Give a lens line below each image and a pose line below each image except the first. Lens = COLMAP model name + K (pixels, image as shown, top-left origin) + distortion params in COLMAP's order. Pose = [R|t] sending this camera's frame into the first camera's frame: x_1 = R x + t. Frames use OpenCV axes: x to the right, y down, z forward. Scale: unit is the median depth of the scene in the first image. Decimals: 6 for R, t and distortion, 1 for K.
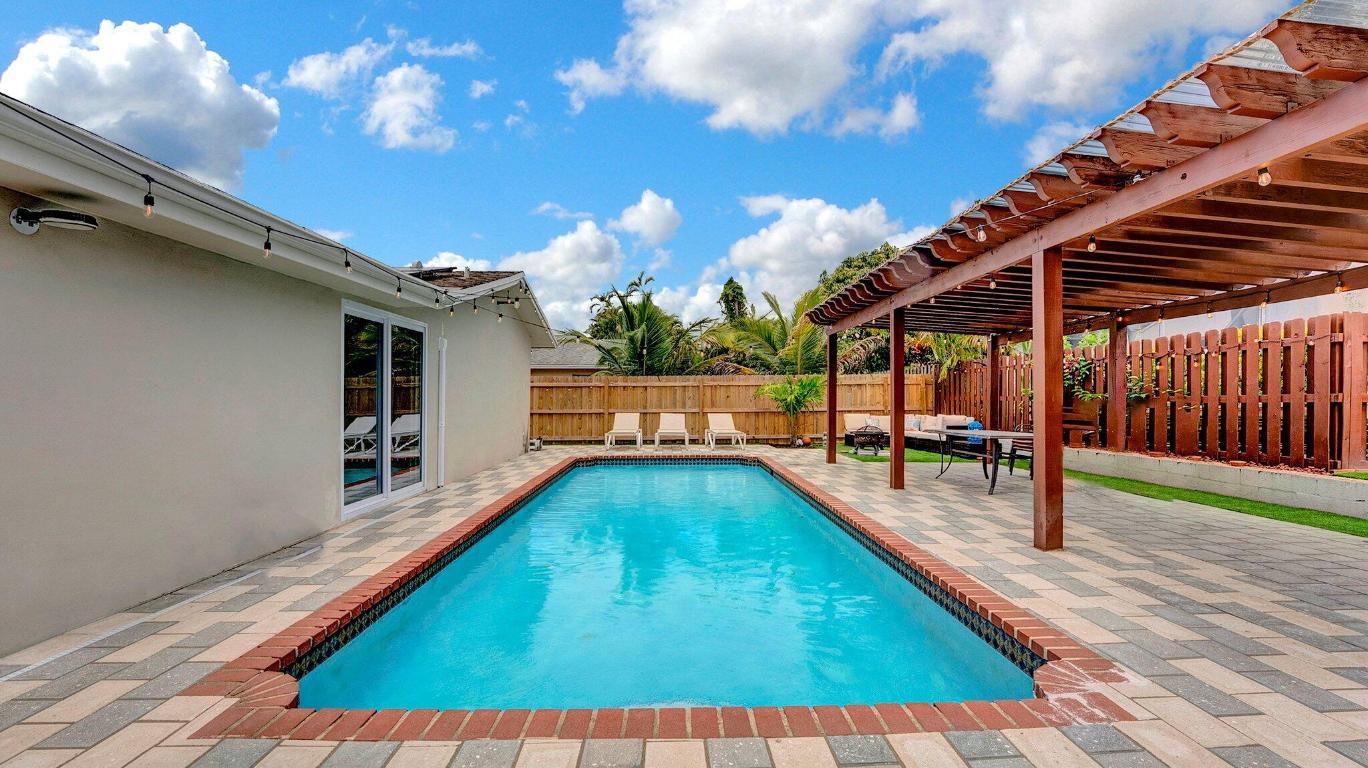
lens RADIAL K [[587.8, 0, 685.1], [0, 587.8, 396.0], [0, 0, 1]] dist [-0.022660, 0.000335]
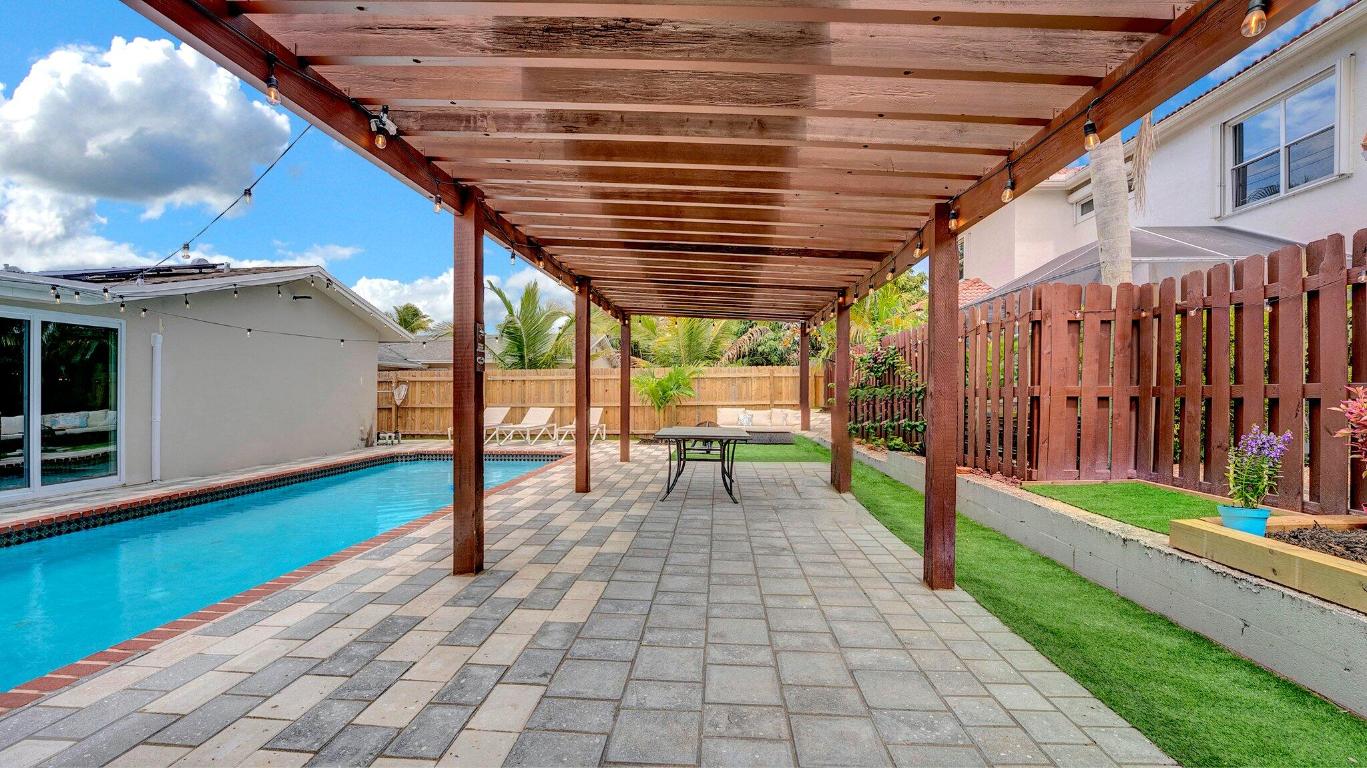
lens RADIAL K [[575.6, 0, 682.9], [0, 575.6, 423.8], [0, 0, 1]] dist [-0.067656, 0.034370]
pose [[0.993974, 0.002561, -0.109583, 0.329071], [0.004233, 0.998084, 0.061726, -0.001353], [0.109531, -0.061818, 0.992059, 0.071993]]
